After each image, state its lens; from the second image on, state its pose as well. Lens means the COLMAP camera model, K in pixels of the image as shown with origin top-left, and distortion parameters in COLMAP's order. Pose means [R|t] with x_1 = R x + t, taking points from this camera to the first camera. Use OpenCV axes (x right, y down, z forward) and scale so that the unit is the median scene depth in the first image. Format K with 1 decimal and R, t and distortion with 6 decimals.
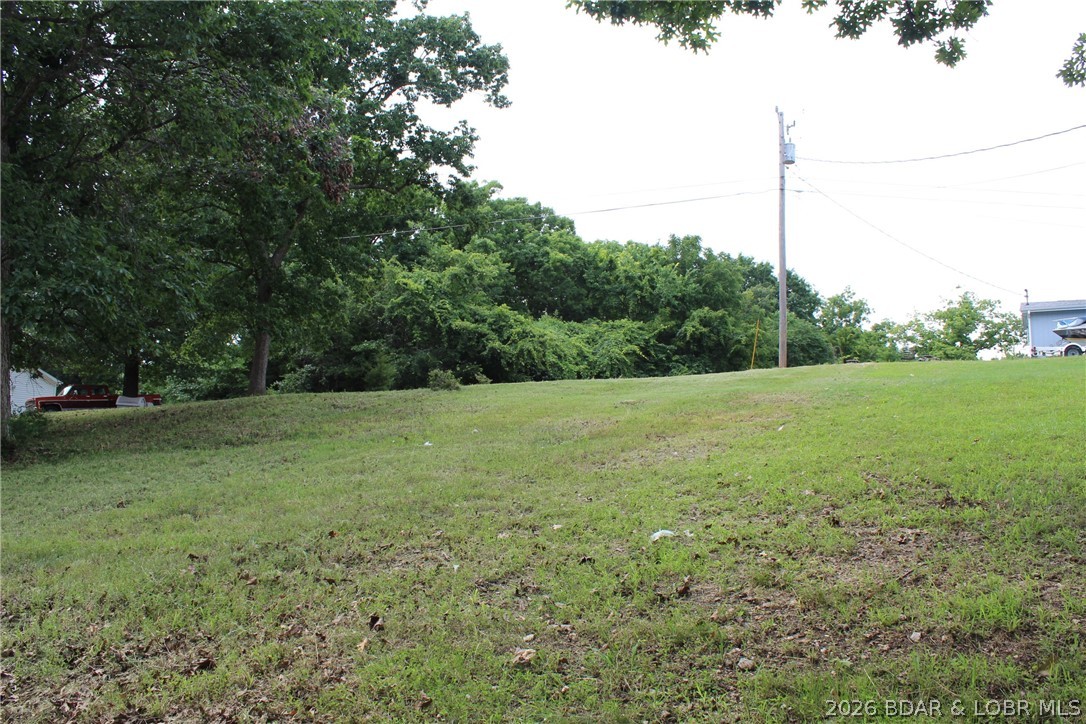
lens RADIAL K [[903.1, 0, 543.0], [0, 903.1, 362.0], [0, 0, 1]] dist [-0.168544, 0.140926]
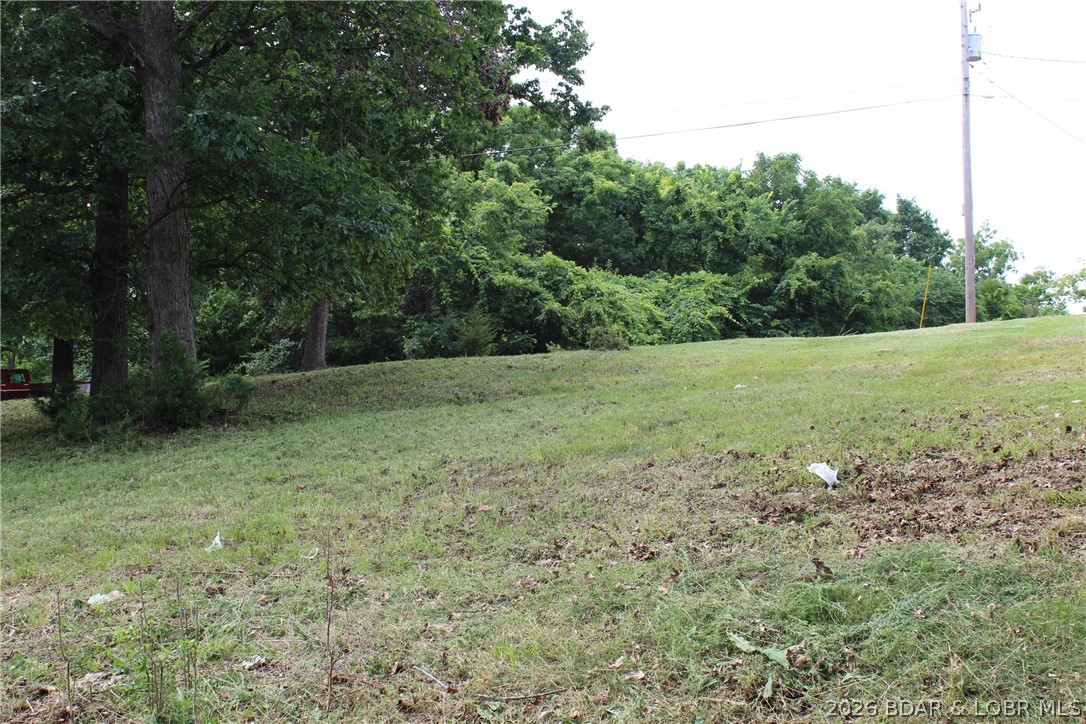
lens RADIAL K [[1369.1, 0, 543.0], [0, 1369.1, 362.0], [0, 0, 1]] dist [-0.106721, 0.265260]
pose [[0.998975, -0.017920, 0.041564, -0.084908], [0.017401, 0.999766, 0.012812, 0.009323], [-0.041784, -0.012076, 0.999054, -0.093789]]
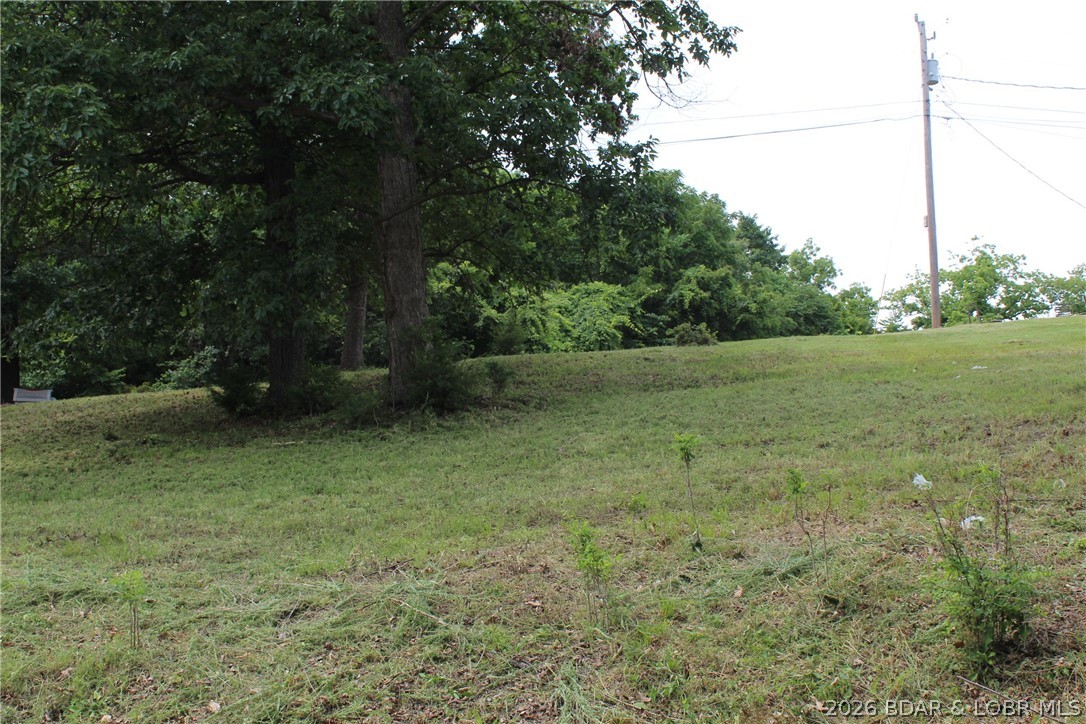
lens RADIAL K [[1369.1, 0, 543.0], [0, 1369.1, 362.0], [0, 0, 1]] dist [-0.106721, 0.265260]
pose [[0.974819, -0.020085, 0.222090, -0.207033], [0.020036, 0.999796, 0.002473, 0.015253], [-0.222094, 0.002039, 0.975023, -0.093291]]
